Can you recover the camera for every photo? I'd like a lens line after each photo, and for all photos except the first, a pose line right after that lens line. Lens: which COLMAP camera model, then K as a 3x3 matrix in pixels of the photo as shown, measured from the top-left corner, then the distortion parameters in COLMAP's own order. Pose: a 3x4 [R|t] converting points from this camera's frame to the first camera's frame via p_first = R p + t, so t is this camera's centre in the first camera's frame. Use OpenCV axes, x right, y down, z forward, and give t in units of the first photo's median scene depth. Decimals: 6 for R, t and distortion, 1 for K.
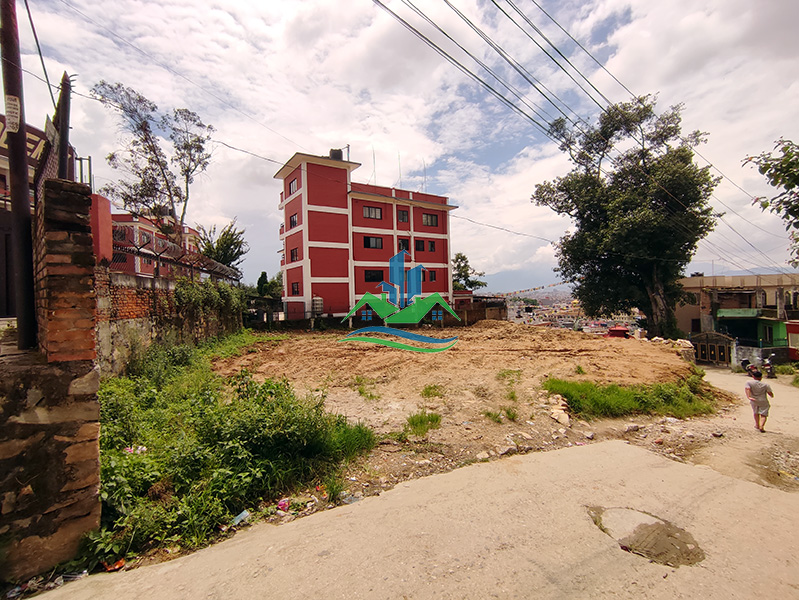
lens RADIAL K [[364.5, 0, 400.2], [0, 364.5, 294.6], [0, 0, 1]] dist [-0.022041, 0.014091]
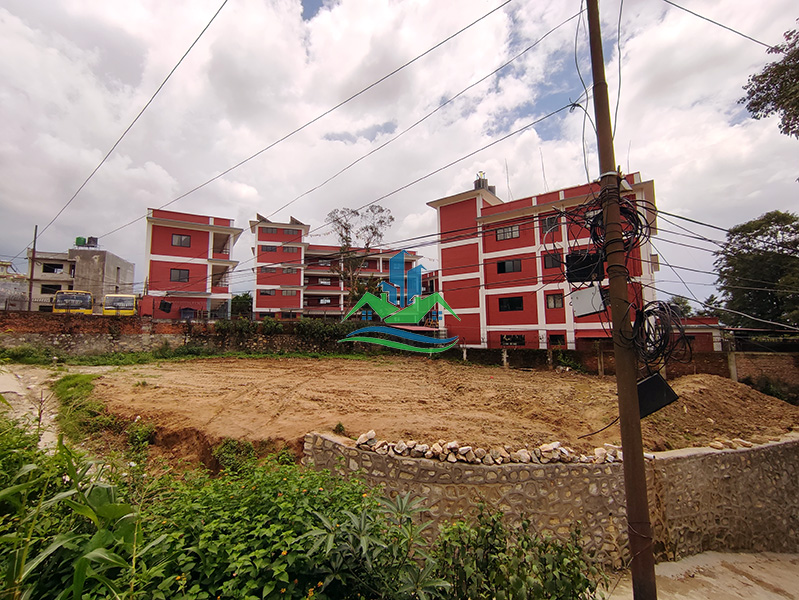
lens RADIAL K [[364.5, 0, 400.2], [0, 364.5, 296.7], [0, 0, 1]] dist [-0.022041, 0.014091]
pose [[0.316872, -0.075658, -0.945446, 0.693100], [0.000879, 0.996836, -0.079476, 0.000596], [0.948468, 0.024352, 0.315936, 0.495576]]
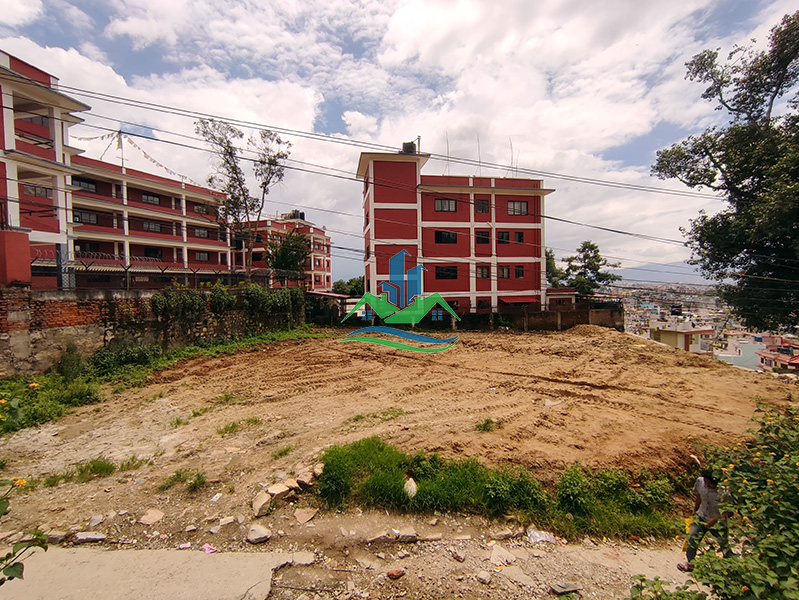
lens RADIAL K [[364.5, 0, 401.3], [0, 364.5, 292.6], [0, 0, 1]] dist [-0.022041, 0.014091]
pose [[0.912616, 0.021010, -0.408277, 0.216886], [-0.010497, 0.999554, 0.027975, -0.025425], [0.408683, -0.021244, 0.912429, 0.093793]]
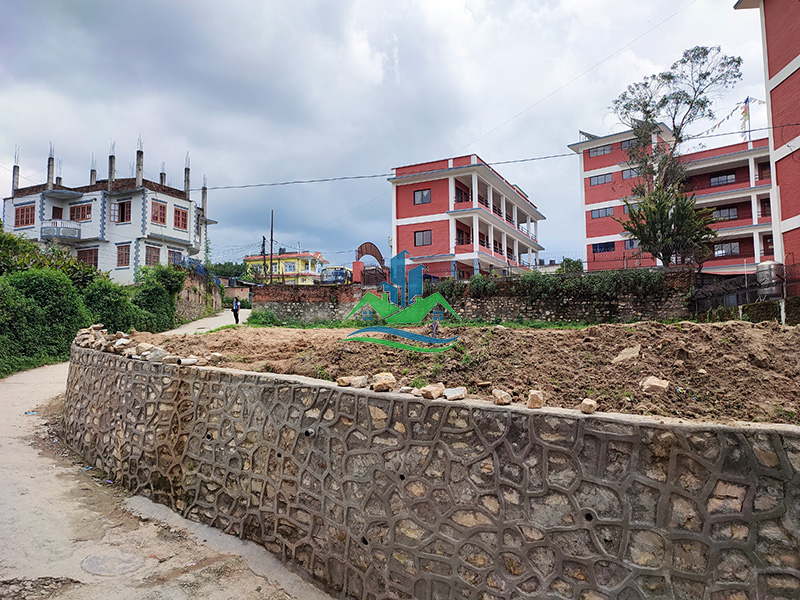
lens RADIAL K [[581.1, 0, 398.9], [0, 581.1, 301.8], [0, 0, 1]] dist [-0.006236, -0.002920]
pose [[-0.641395, -0.032351, -0.766529, 0.629152], [0.023819, 0.997789, -0.062042, 0.089930], [0.766841, -0.058052, -0.639206, 1.022373]]
